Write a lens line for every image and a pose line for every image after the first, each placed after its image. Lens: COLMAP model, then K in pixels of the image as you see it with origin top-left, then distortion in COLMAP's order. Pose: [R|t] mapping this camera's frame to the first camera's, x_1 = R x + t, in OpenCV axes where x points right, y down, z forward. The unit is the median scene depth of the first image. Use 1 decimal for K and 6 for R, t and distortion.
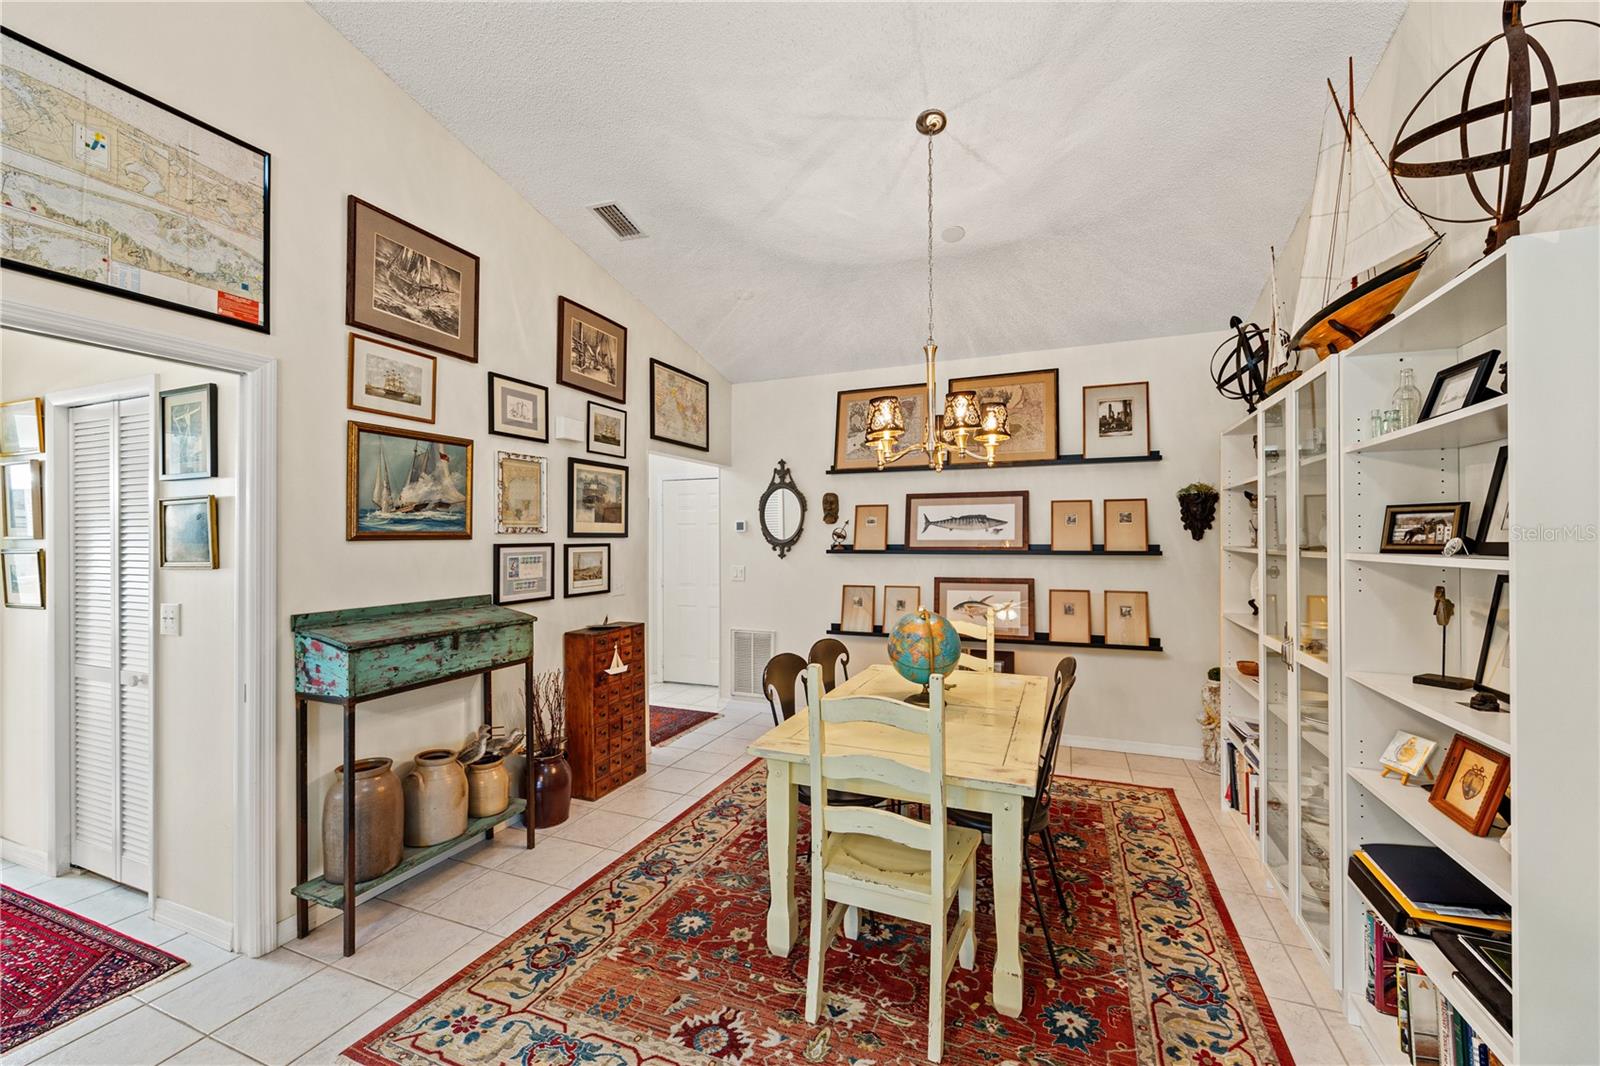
lens RADIAL K [[642.7, 0, 805.7], [0, 642.7, 537.1], [0, 0, 1]] dist [-0.001567, -0.000668]
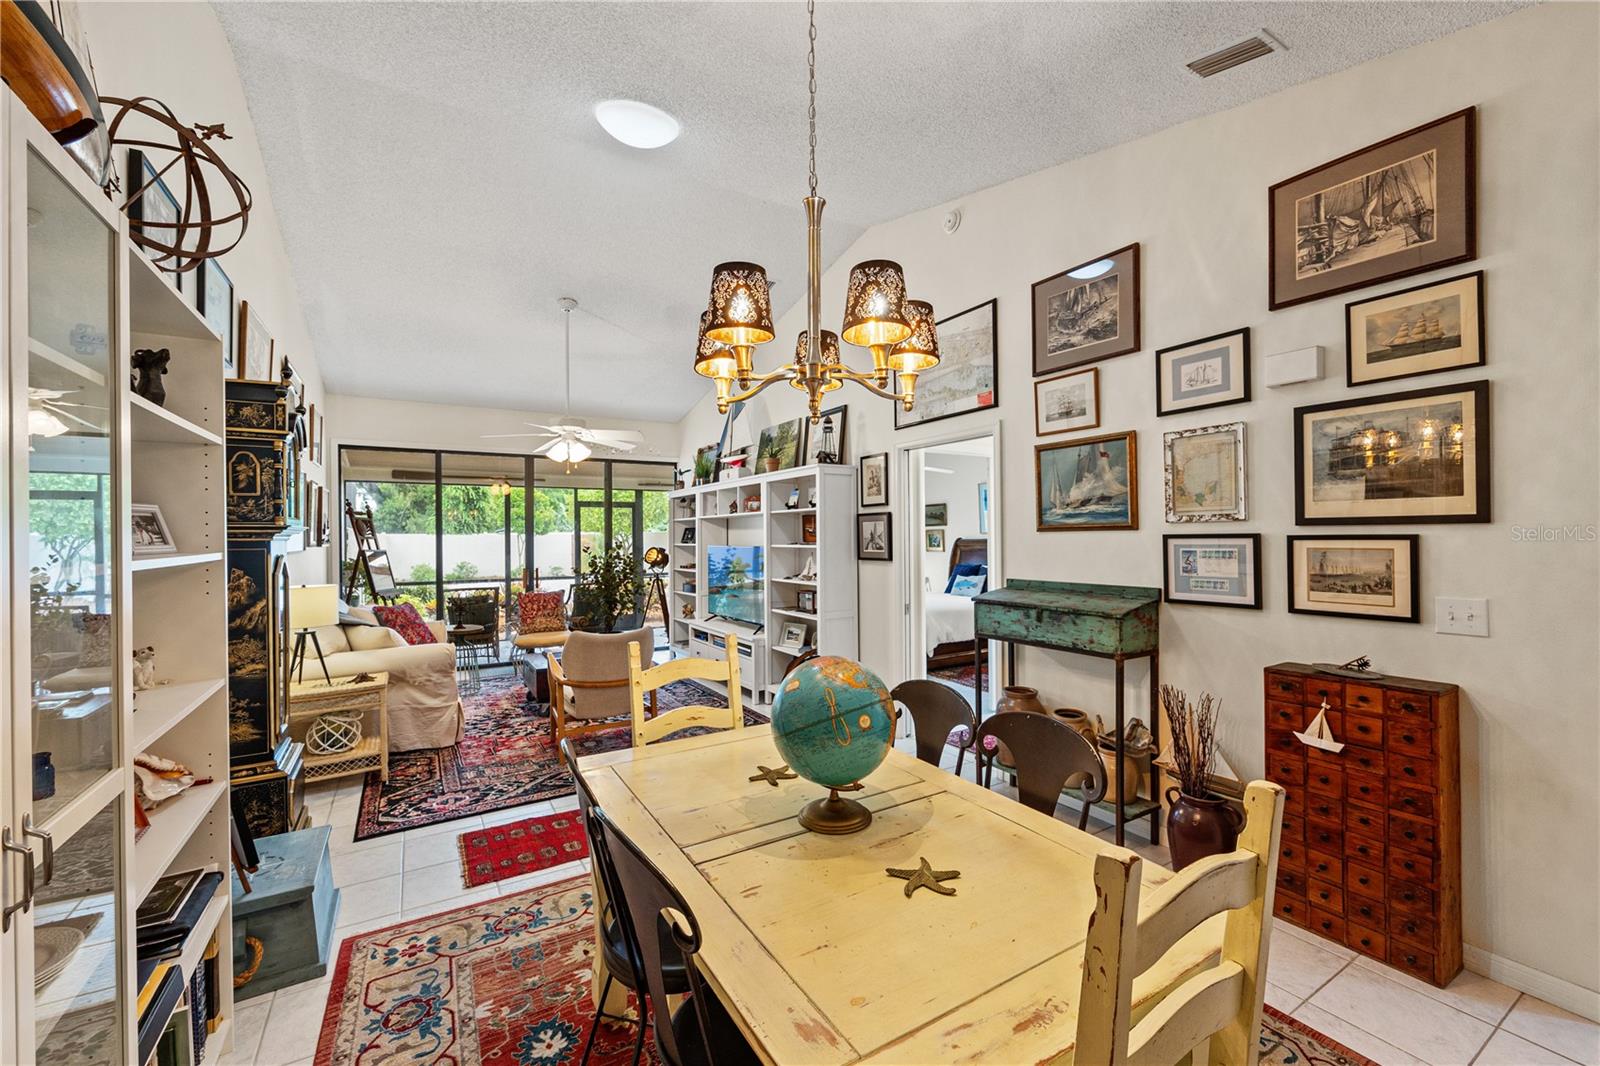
lens RADIAL K [[642.7, 0, 797.9], [0, 642.7, 535.0], [0, 0, 1]] dist [-0.001567, -0.000668]
pose [[-0.602875, 0.008210, -0.797793, 0.492830], [0.012171, 0.999925, 0.001093, 0.003553], [0.797743, -0.009051, -0.602930, 0.980229]]
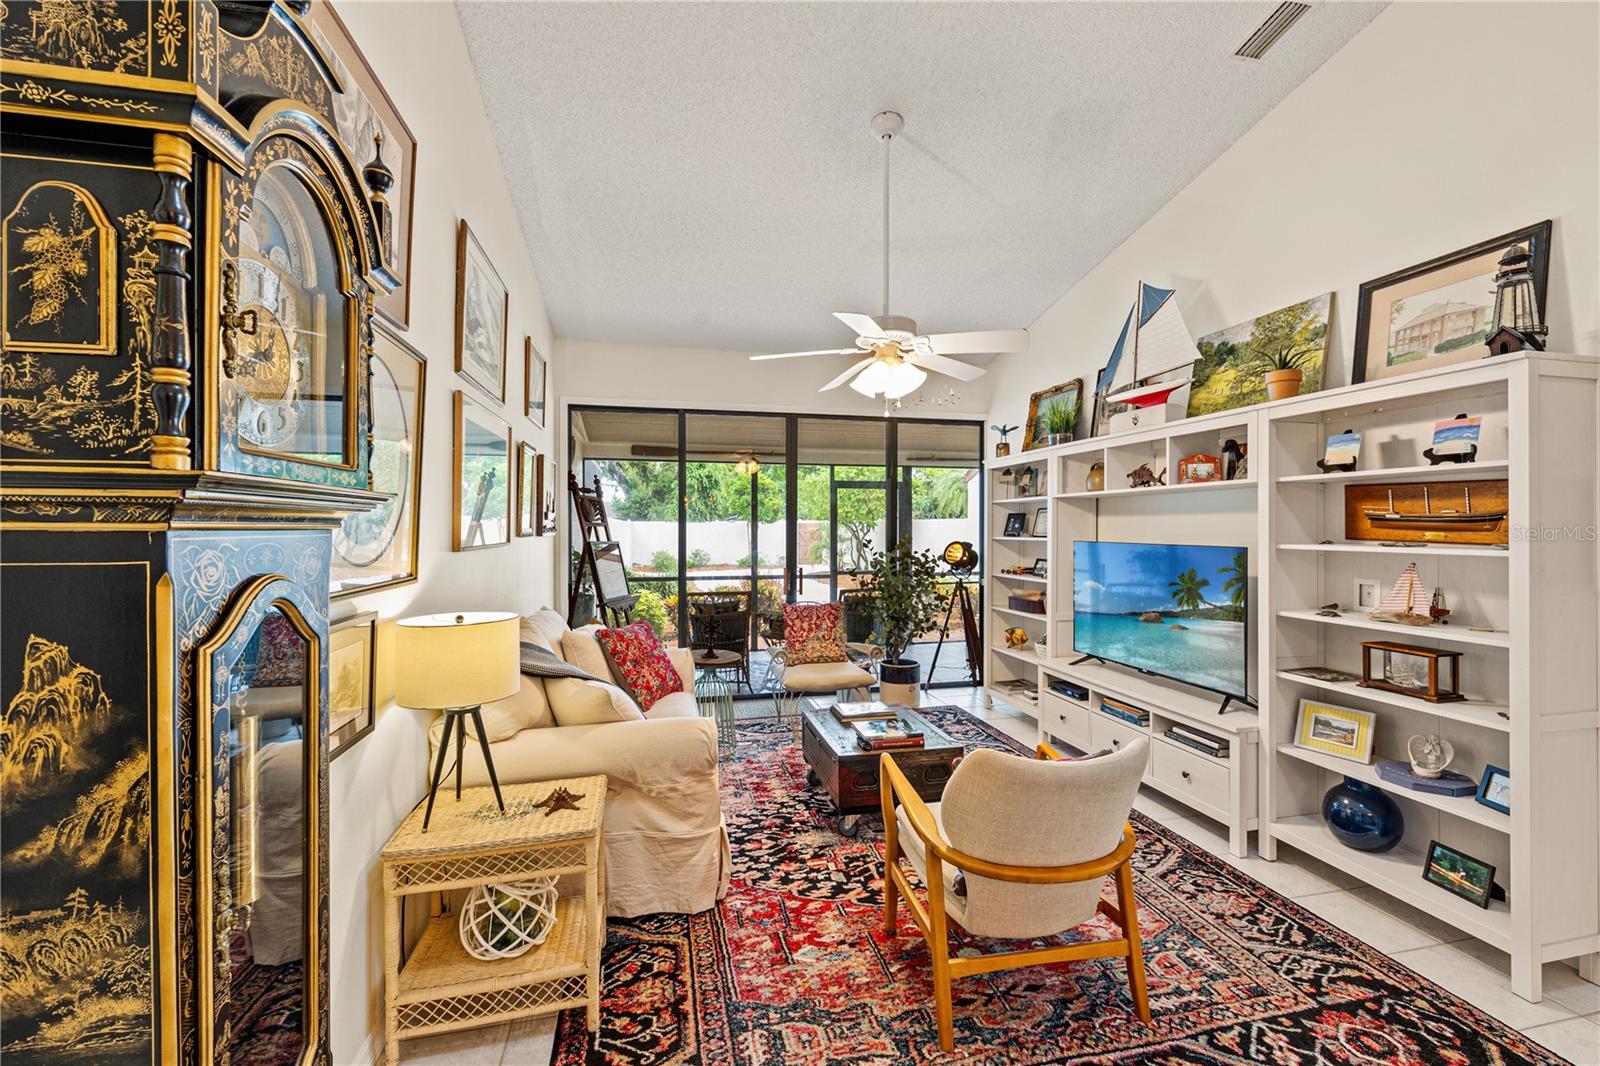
lens RADIAL K [[642.7, 0, 801.2], [0, 642.7, 525.1], [0, 0, 1]] dist [-0.001567, -0.000668]
pose [[-0.820277, 0.003350, -0.571956, 0.222211], [0.004488, 0.999990, -0.000579, 0.002666], [0.571949, -0.003042, -0.820284, 0.320838]]
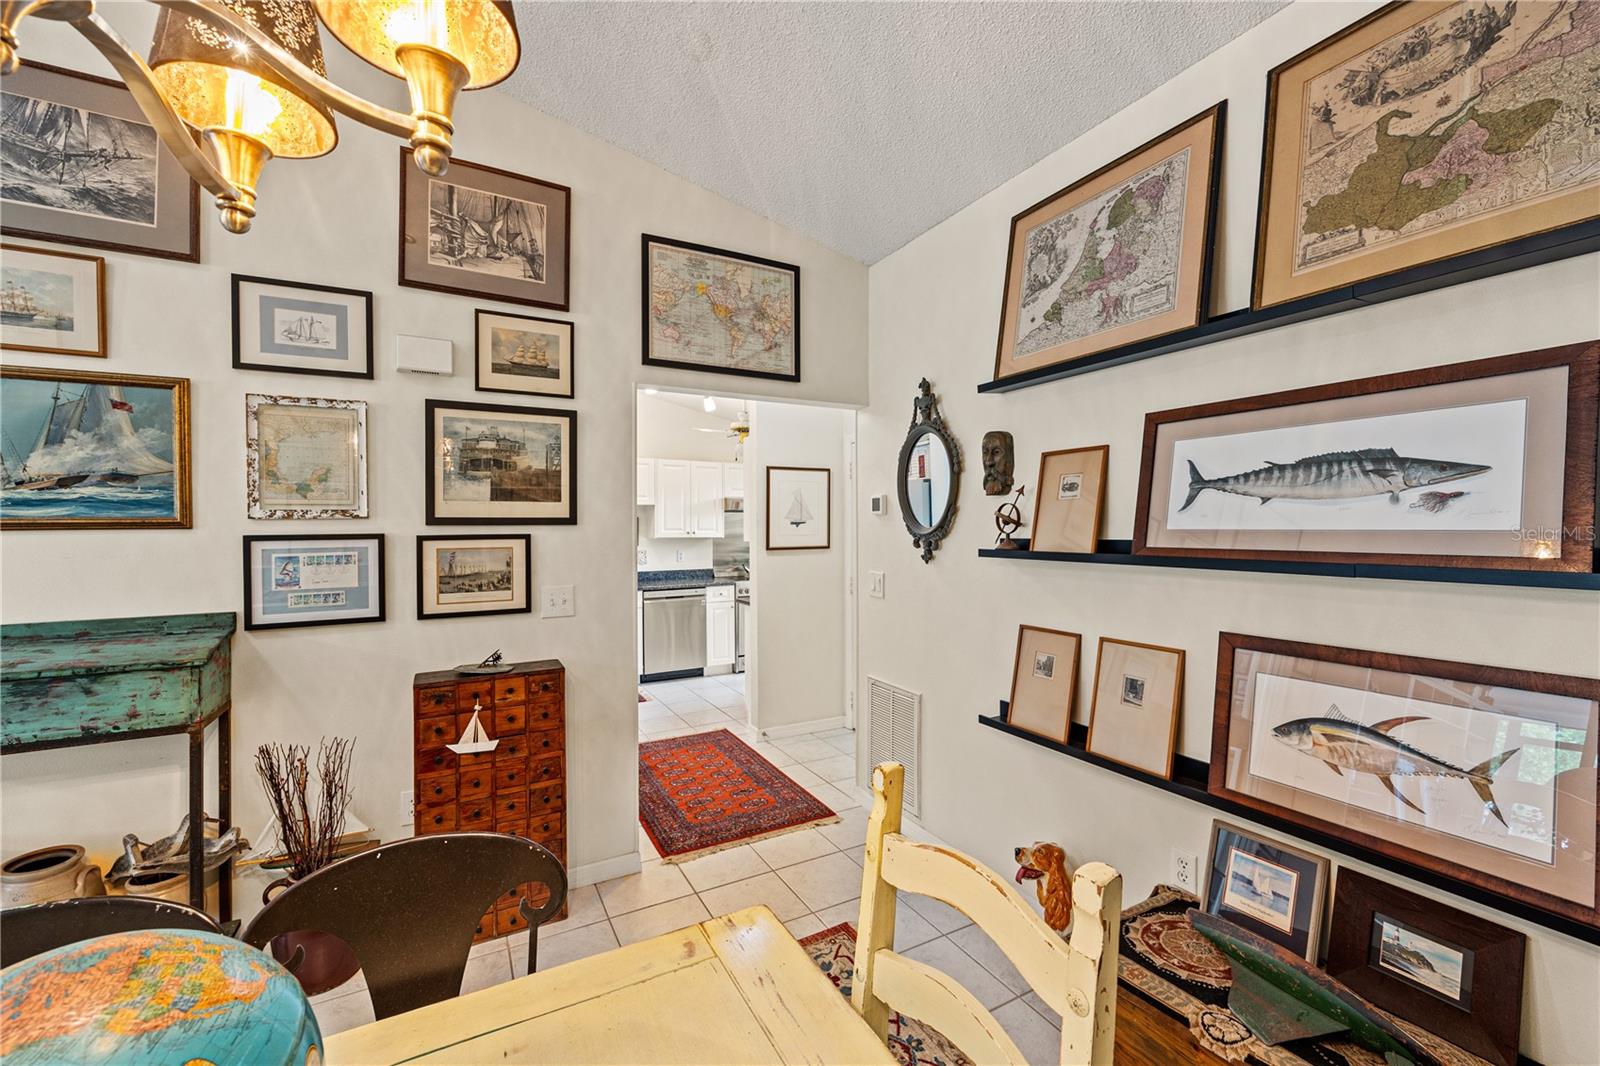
lens RADIAL K [[642.7, 0, 799.7], [0, 642.7, 524.8], [0, 0, 1]] dist [-0.001567, -0.000668]
pose [[0.772278, -0.000414, -0.635284, 0.321981], [0.003115, 0.999990, 0.003135, -0.000228], [0.635277, -0.004399, 0.772272, 0.736477]]
